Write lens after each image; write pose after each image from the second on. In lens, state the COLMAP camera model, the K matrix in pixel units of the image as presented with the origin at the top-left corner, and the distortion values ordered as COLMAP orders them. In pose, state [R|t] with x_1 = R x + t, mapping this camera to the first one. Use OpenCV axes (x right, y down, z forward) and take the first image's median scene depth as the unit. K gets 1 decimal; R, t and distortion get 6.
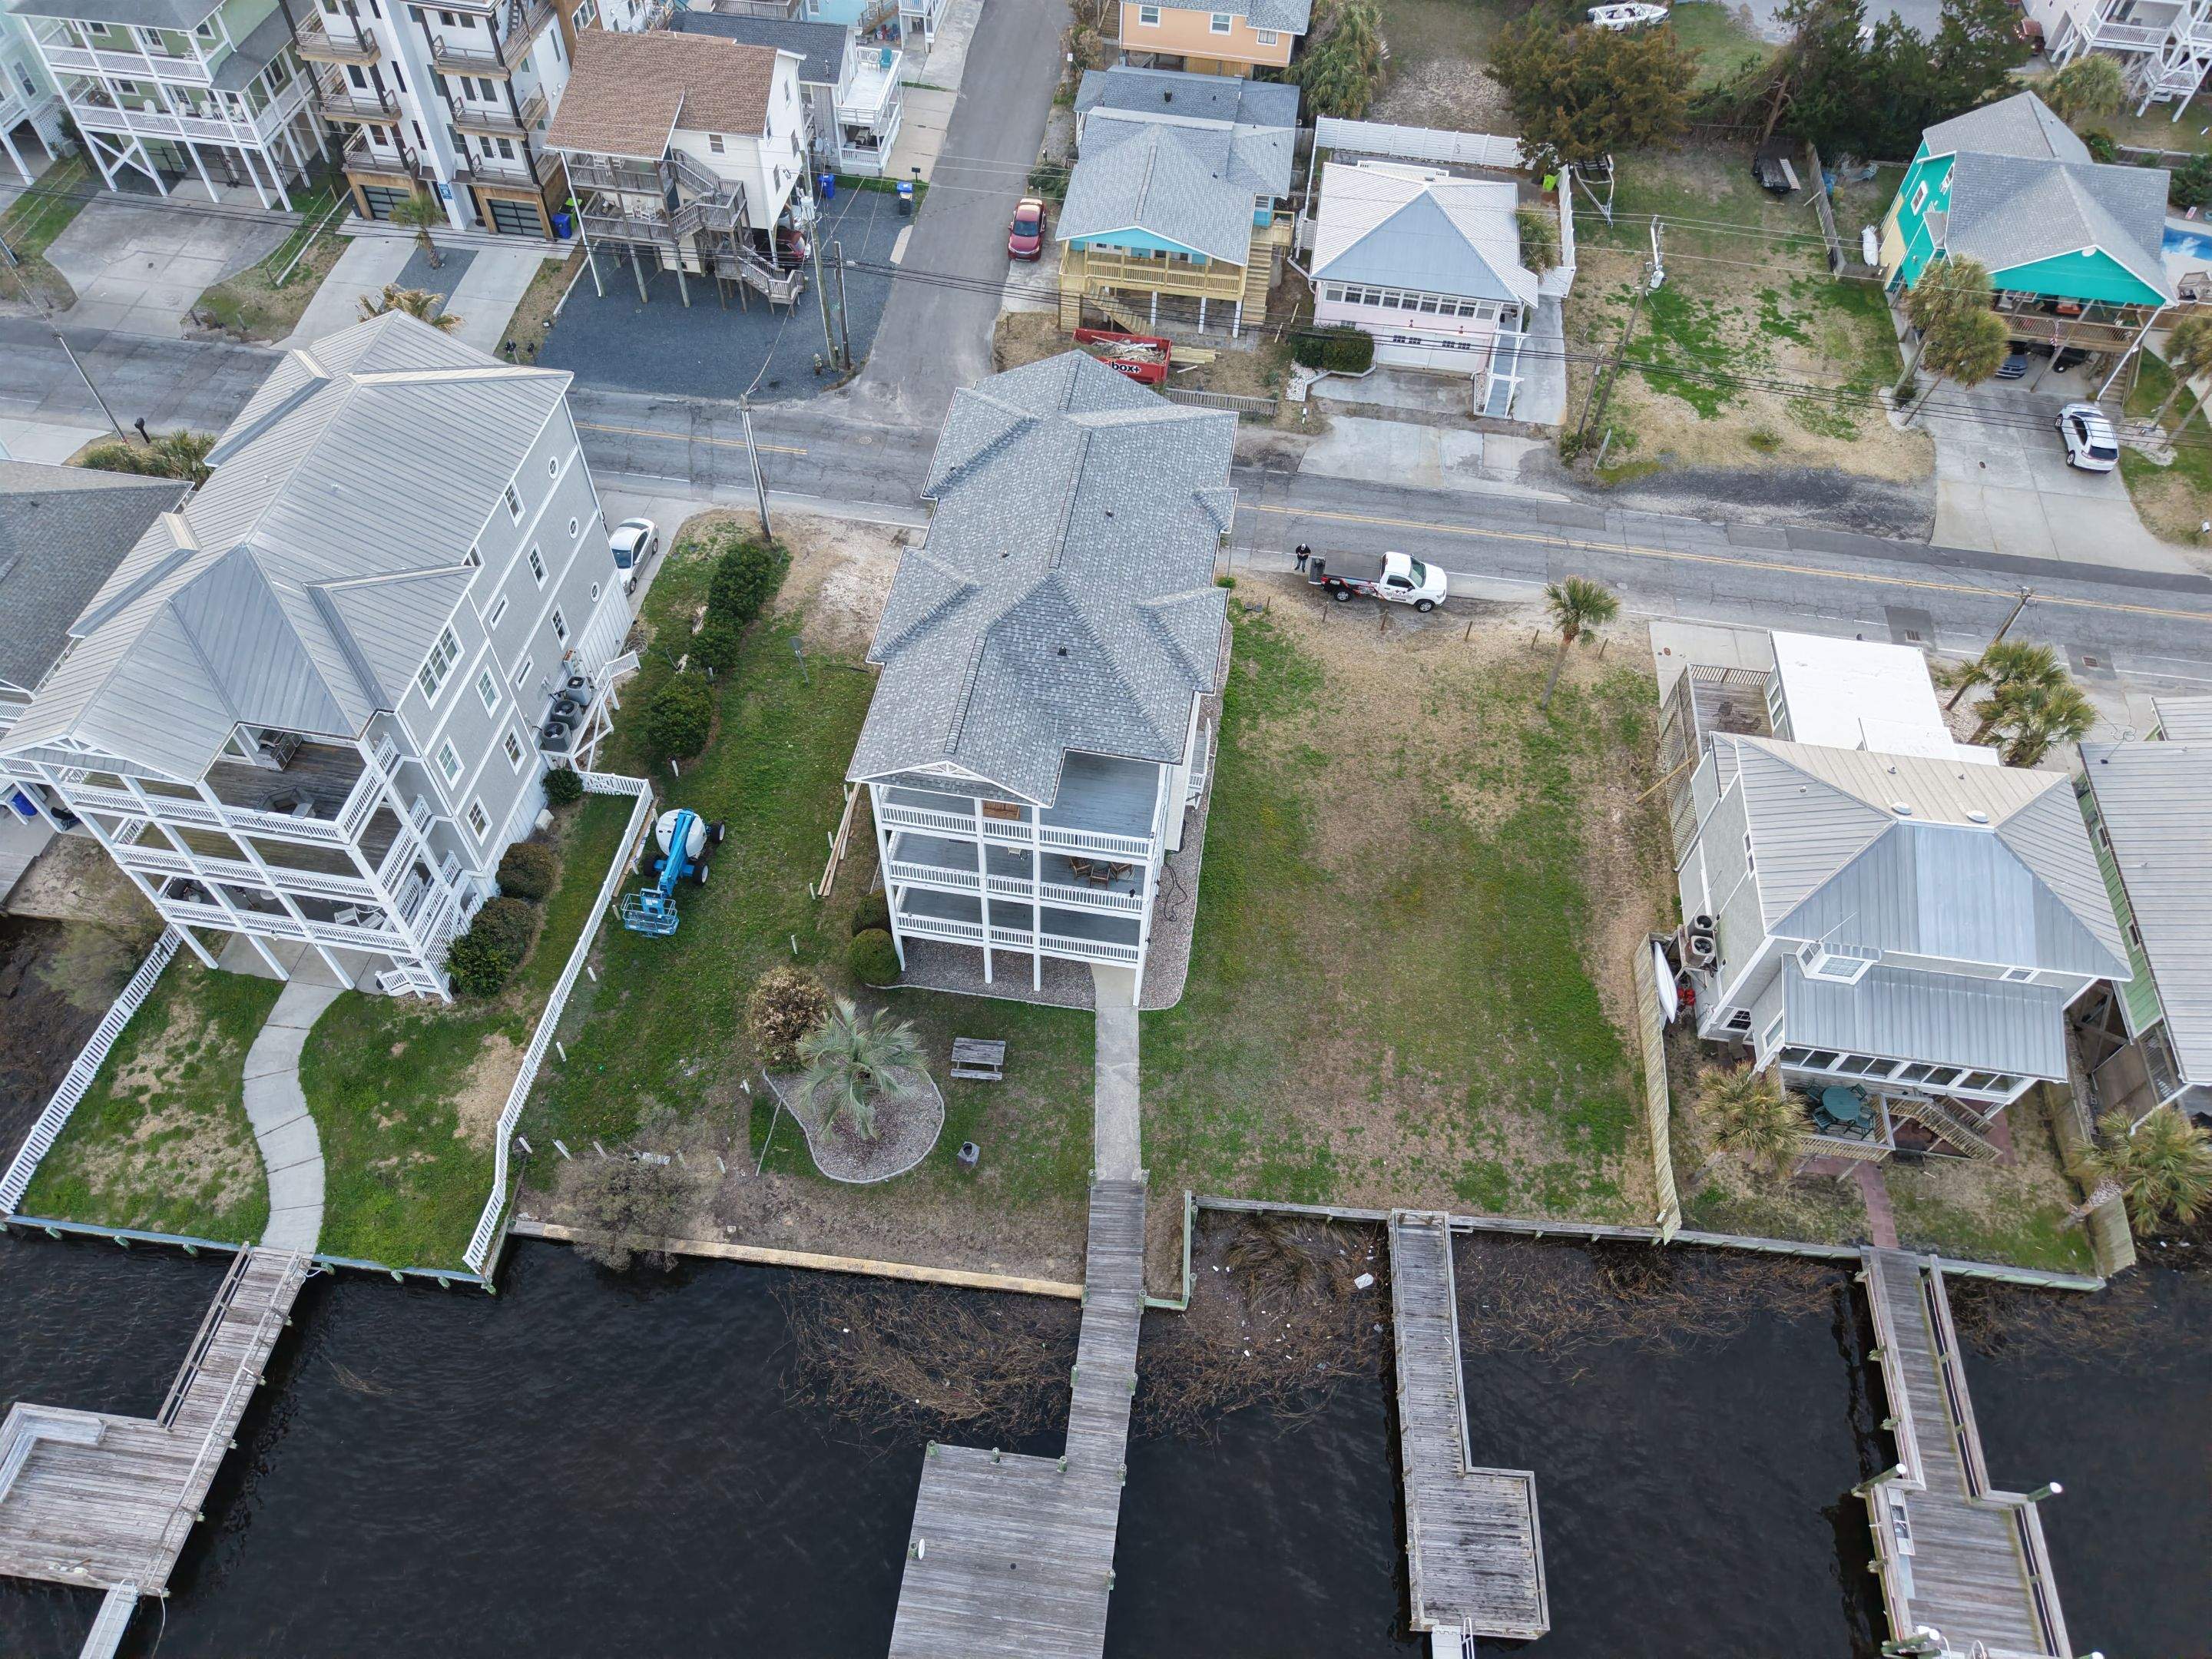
lens RADIAL K [[1502.5, 0, 1104.5], [0, 1502.5, 824.0], [0, 0, 1]] dist [0.012228, -0.003222]
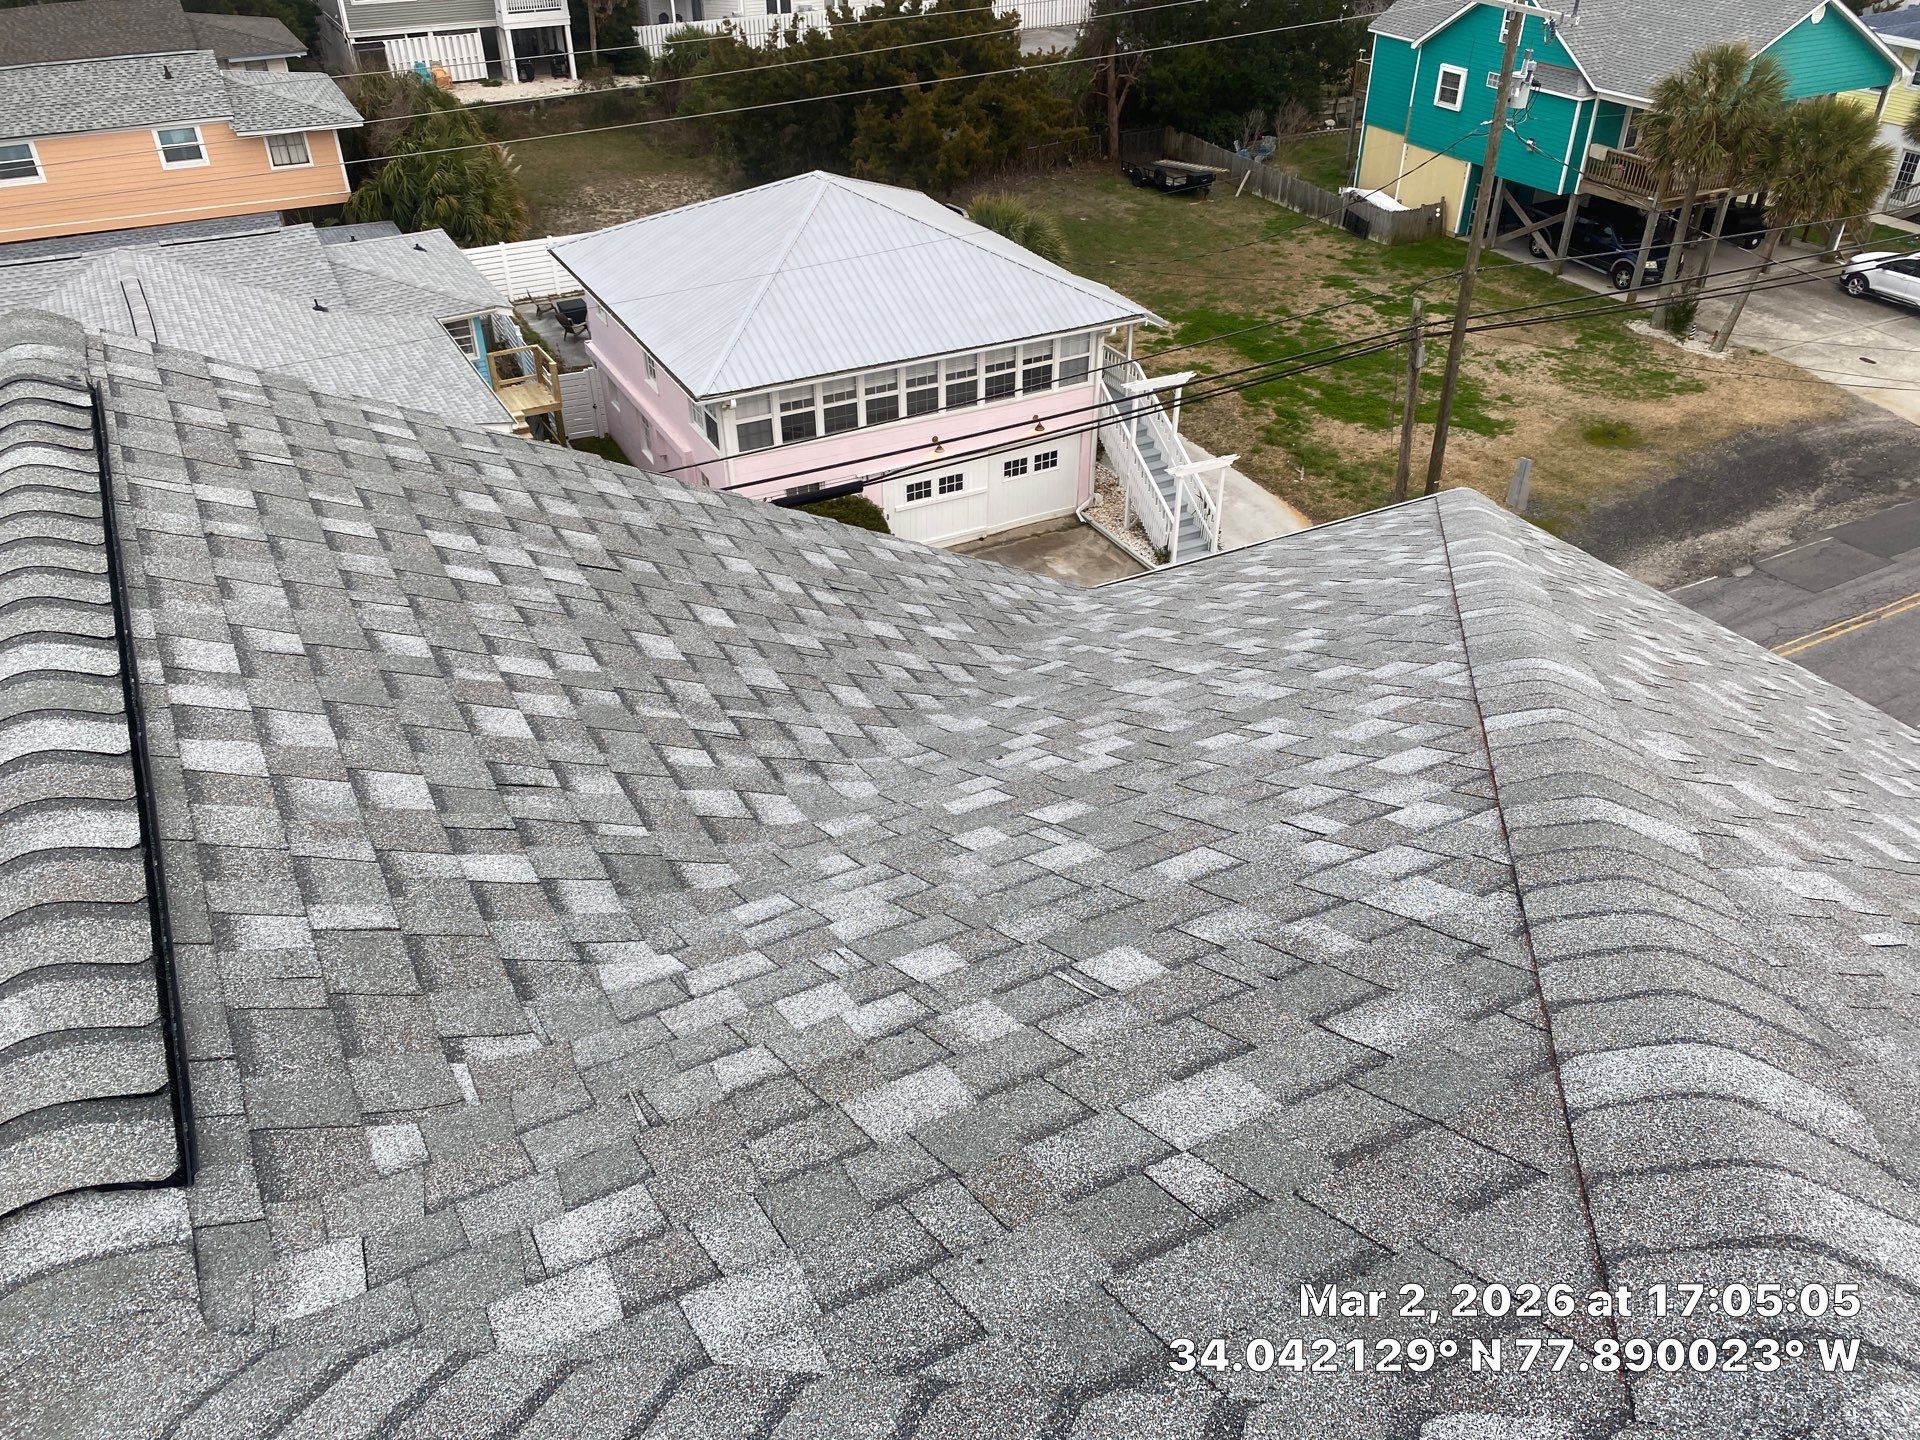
lens RADIAL K [[1450.6, 0, 967.1], [0, 1450.6, 711.7], [0, 0, 1]] dist [0.062428, -0.065265]
pose [[0.800422, -0.364044, 0.476231, -0.015566], [0.494720, 0.849807, -0.181881, -0.188556], [-0.338492, 0.381182, 0.860305, 0.671524]]
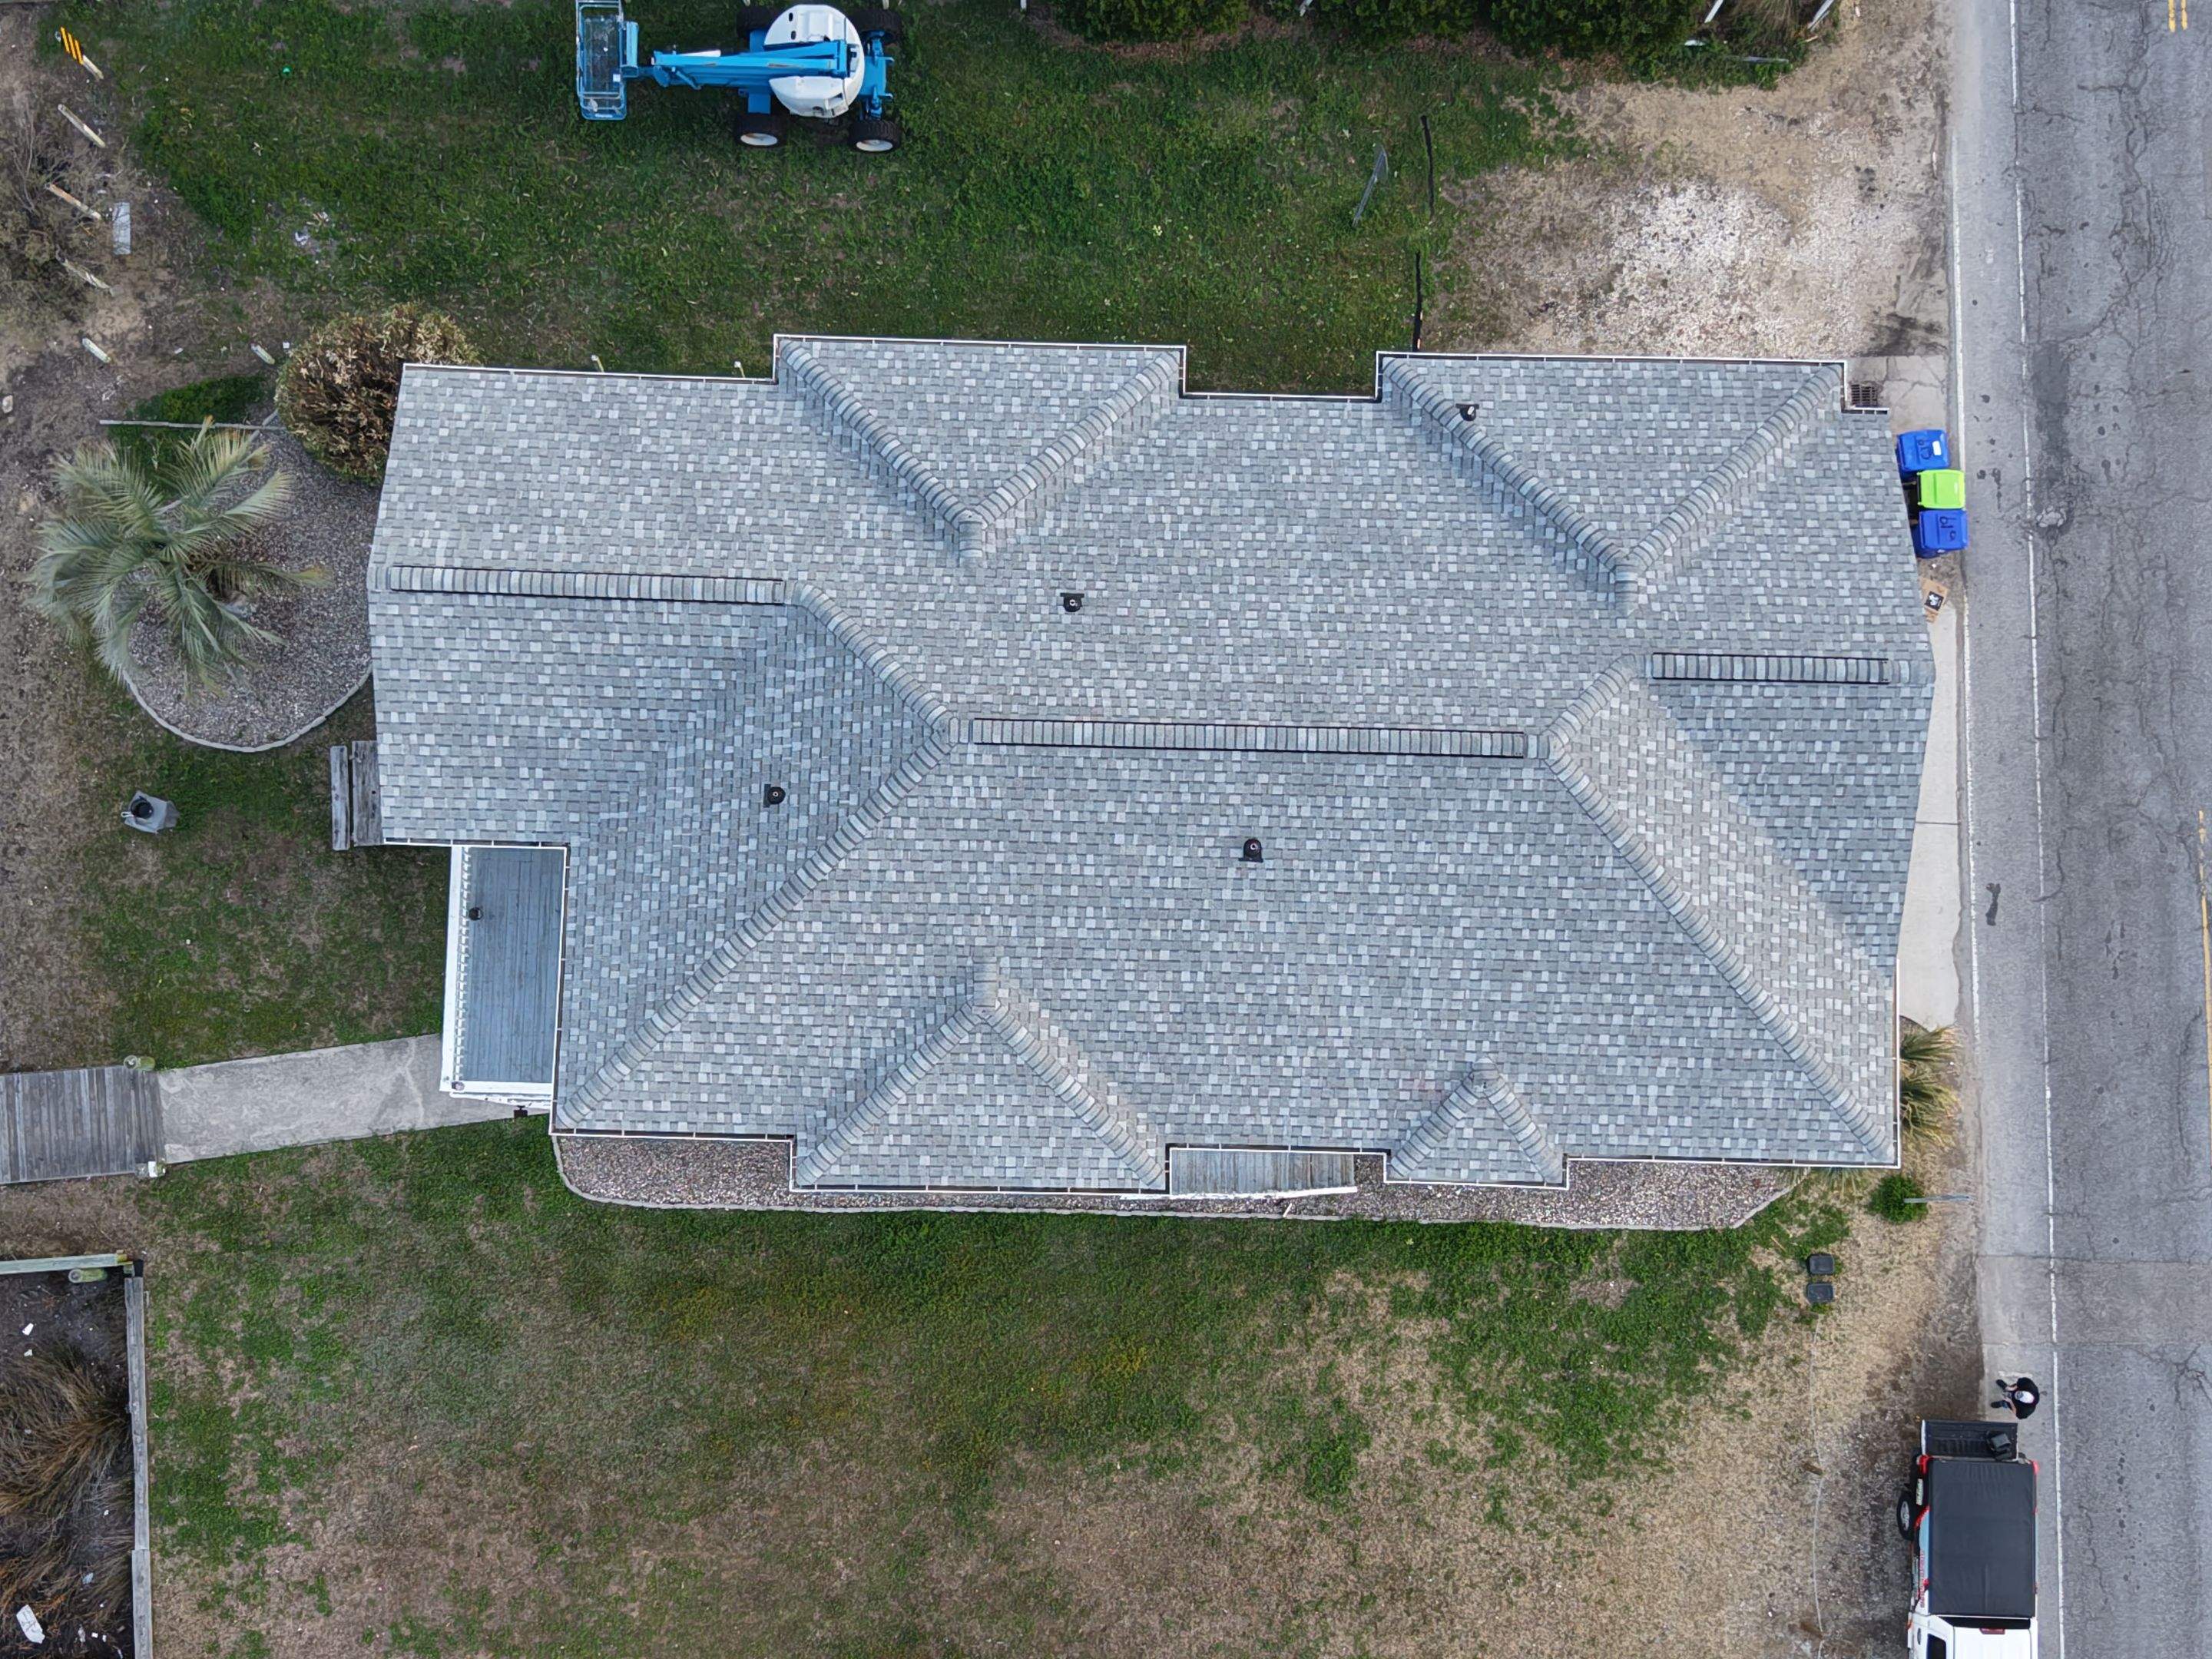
lens RADIAL K [[2795.3, 0, 1100.8], [0, 2795.3, 837.8], [0, 0, 1]] dist [0.163695, -0.528665]
pose [[0.127781, 0.980365, -0.150189, 0.065813], [-0.805652, 0.190919, 0.560781, -0.371282], [0.578444, 0.049344, 0.814229, 0.271470]]
